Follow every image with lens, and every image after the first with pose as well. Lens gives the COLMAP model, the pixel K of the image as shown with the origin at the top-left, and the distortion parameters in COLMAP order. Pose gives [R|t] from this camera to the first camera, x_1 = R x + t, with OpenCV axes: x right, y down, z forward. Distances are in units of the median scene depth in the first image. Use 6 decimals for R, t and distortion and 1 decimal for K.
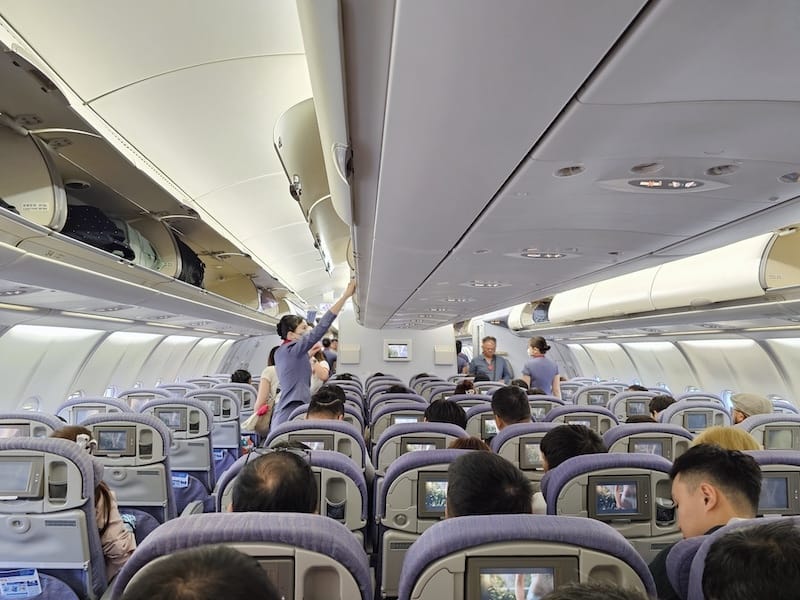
lens RADIAL K [[535.0, 0, 398.5], [0, 535.0, 296.7], [0, 0, 1]] dist [0.026775, -0.028184]
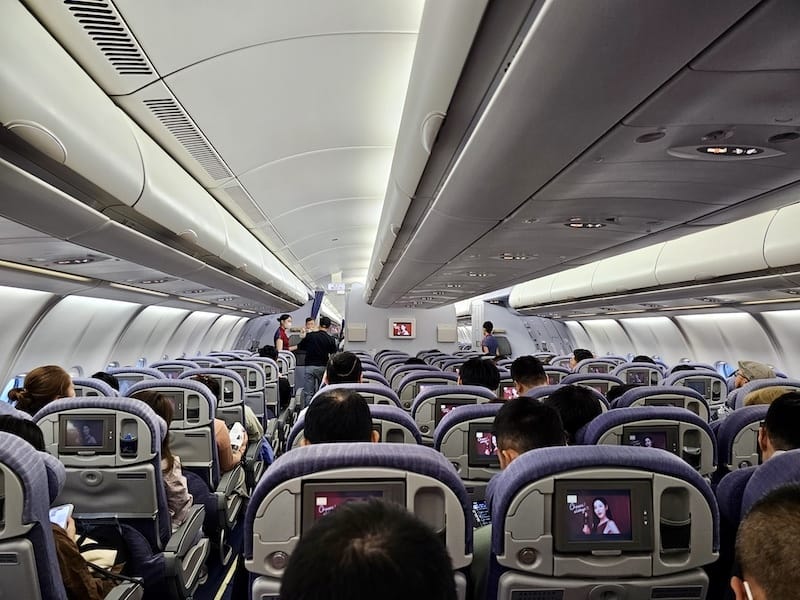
lens RADIAL K [[535.0, 0, 356.4], [0, 535.0, 310.3], [0, 0, 1]] dist [0.026775, -0.028184]
pose [[0.999739, -0.001129, 0.022817, -0.177603], [0.000433, 0.999534, 0.030514, 0.050715], [-0.022841, -0.030496, 0.999274, -0.063995]]
